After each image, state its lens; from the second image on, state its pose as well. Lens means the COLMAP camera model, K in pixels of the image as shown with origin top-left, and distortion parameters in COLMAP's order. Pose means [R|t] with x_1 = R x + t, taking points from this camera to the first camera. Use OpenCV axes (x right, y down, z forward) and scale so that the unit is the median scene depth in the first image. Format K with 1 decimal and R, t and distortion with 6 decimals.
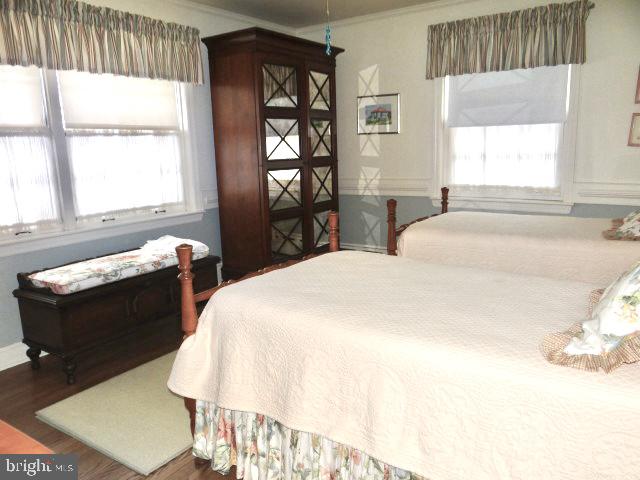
lens RADIAL K [[509.5, 0, 319.8], [0, 509.5, 239.2], [0, 0, 1]] dist [0.015423, 0.006440]
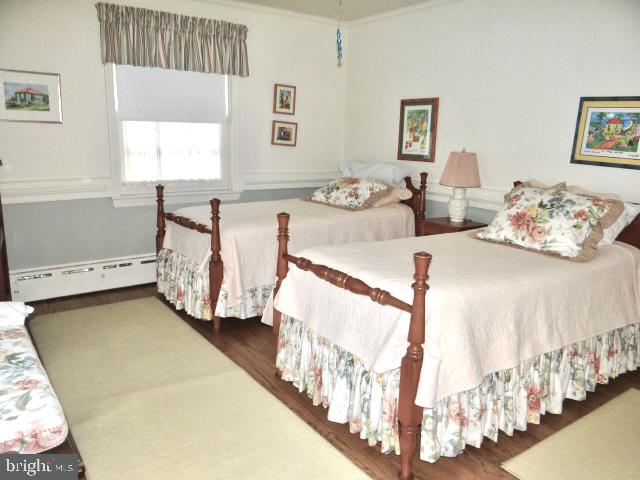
lens RADIAL K [[509.5, 0, 319.7], [0, 509.5, 241.0], [0, 0, 1]] dist [0.015423, 0.006440]
pose [[0.310807, -0.166121, 0.935843, -0.560497], [0.151043, 0.980729, 0.123925, -0.068853], [-0.938395, 0.102836, 0.329909, 0.400136]]
